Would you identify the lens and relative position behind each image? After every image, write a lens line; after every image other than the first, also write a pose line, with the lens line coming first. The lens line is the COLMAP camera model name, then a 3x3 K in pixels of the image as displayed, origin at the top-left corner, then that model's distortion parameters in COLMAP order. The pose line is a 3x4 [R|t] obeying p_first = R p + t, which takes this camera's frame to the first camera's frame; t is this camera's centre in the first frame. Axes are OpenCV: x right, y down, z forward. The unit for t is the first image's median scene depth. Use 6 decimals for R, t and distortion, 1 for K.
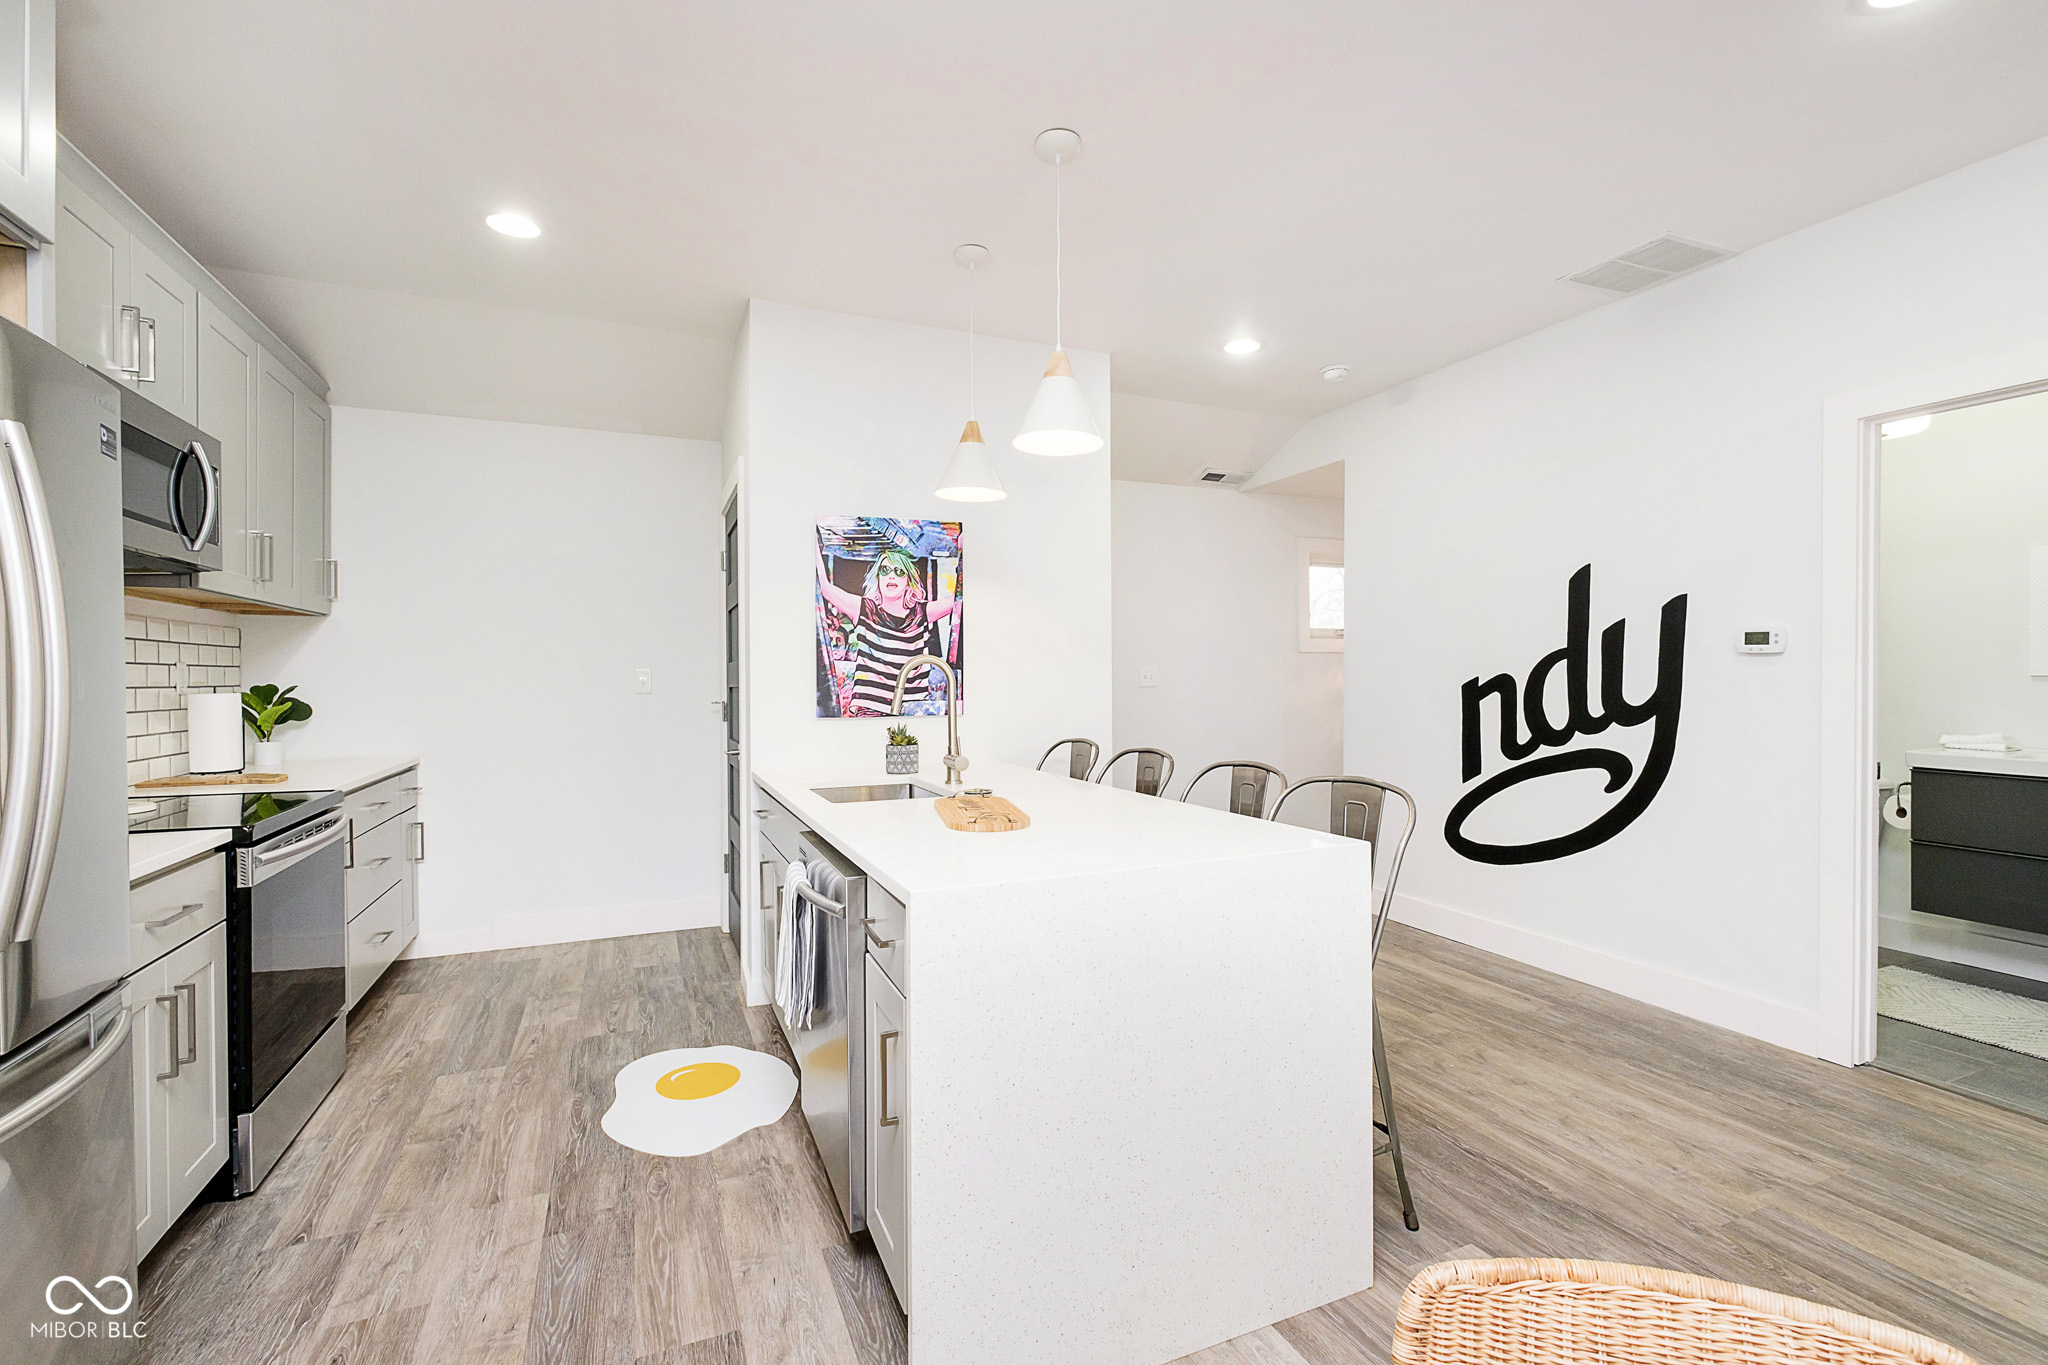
lens RADIAL K [[890.8, 0, 1024.0], [0, 890.8, 682.5], [0, 0, 1]] dist [-0.004623, -0.000336]
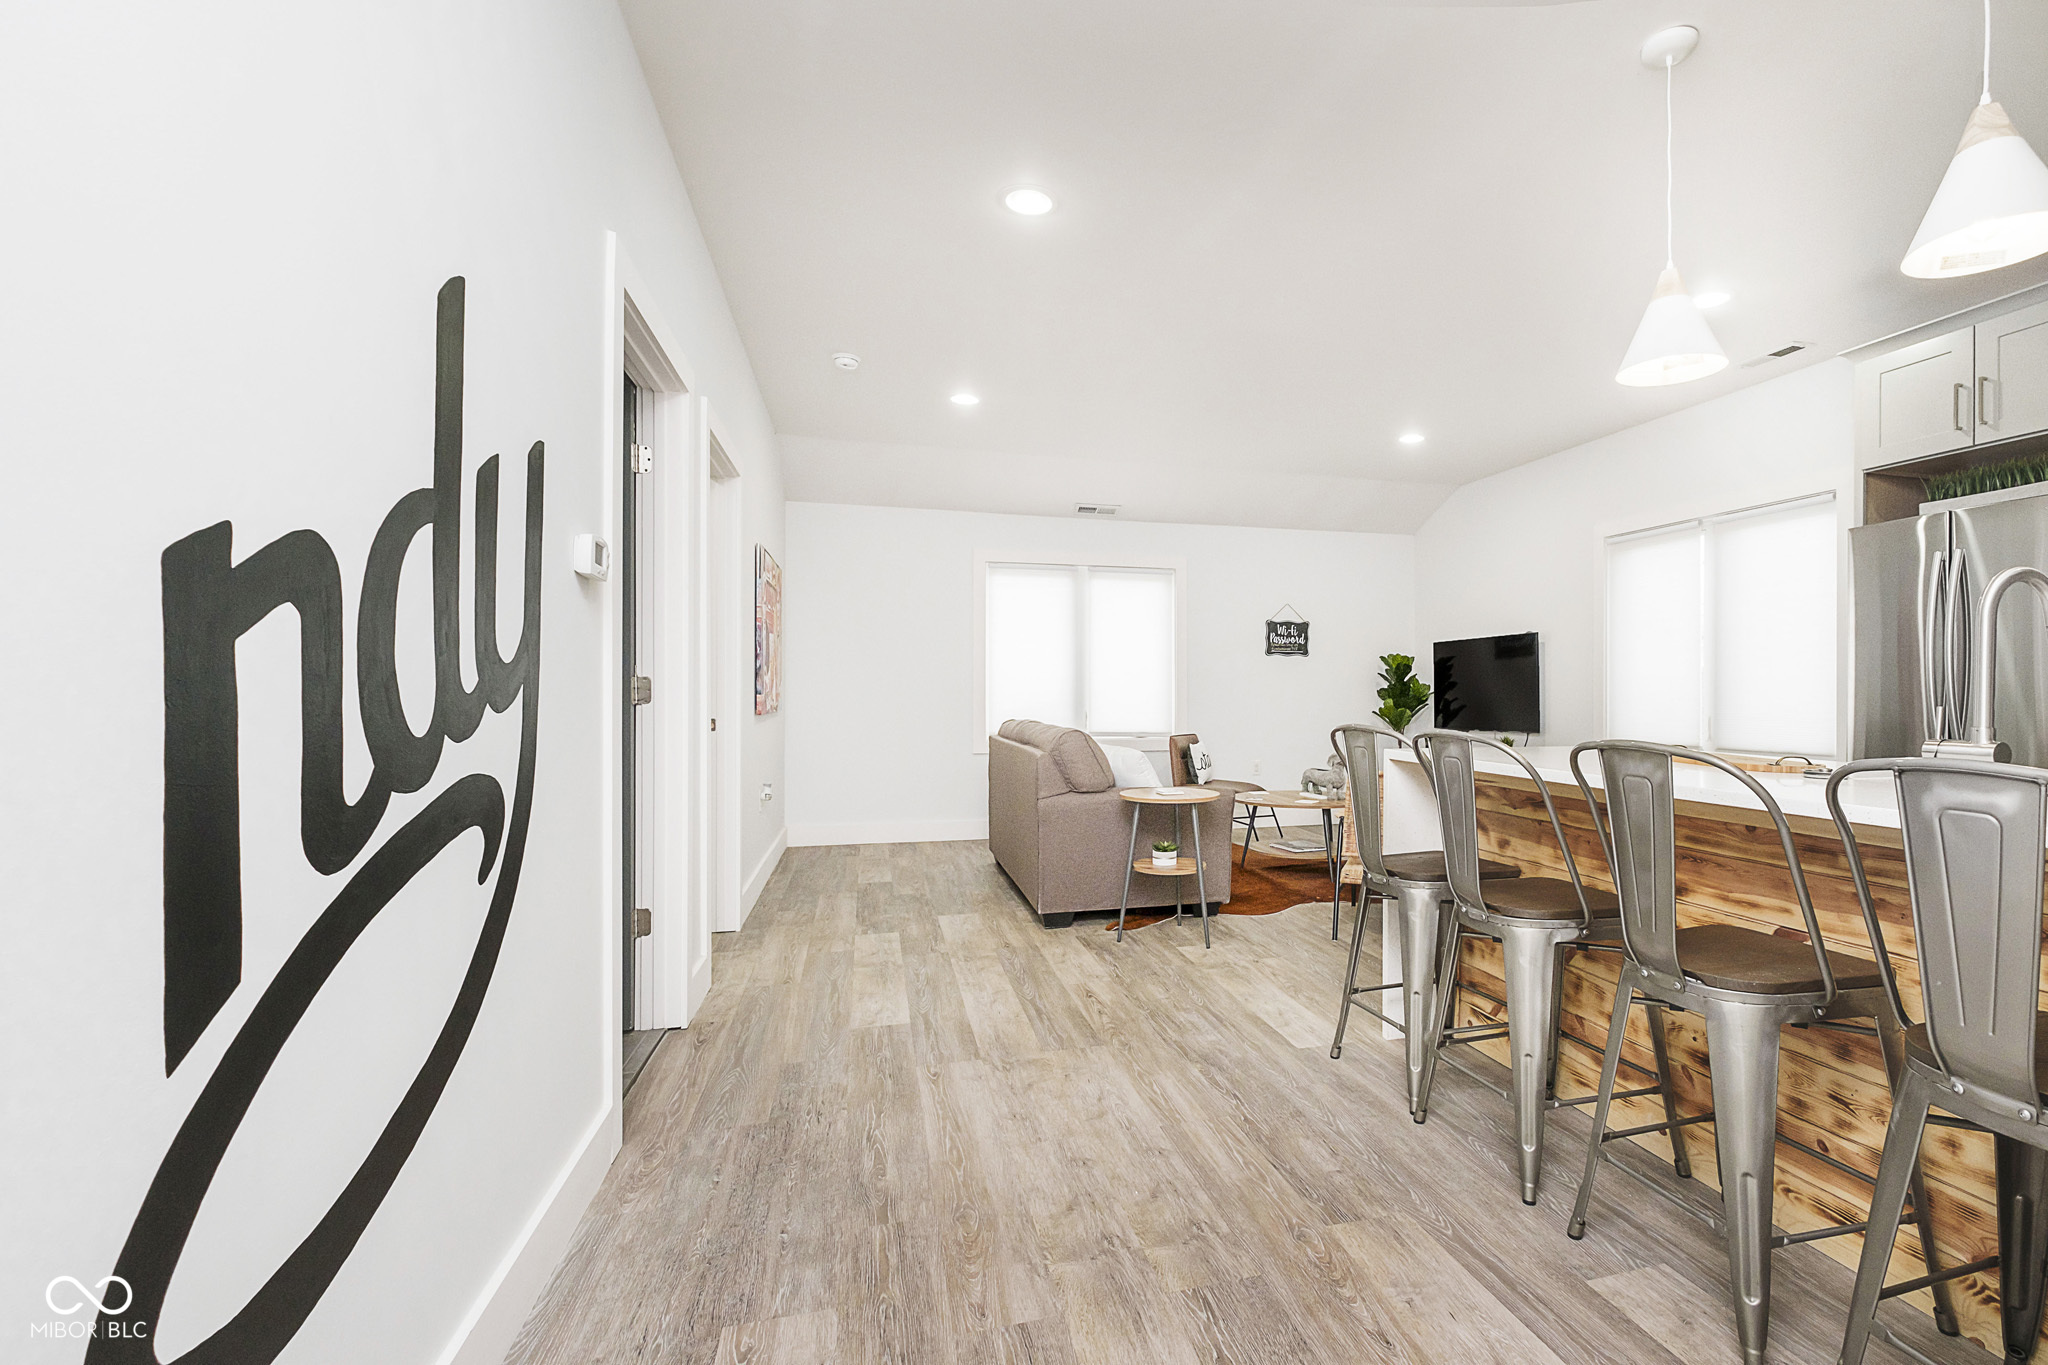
lens RADIAL K [[966.7, 0, 1183.1], [0, 966.7, 691.7], [0, 0, 1]] dist [-0.001729, -0.000009]
pose [[-0.996670, 0.000366, 0.081542, 0.306343], [0.000889, 0.999979, 0.006372, 0.036603], [-0.081538, 0.006423, -0.996650, 1.374115]]
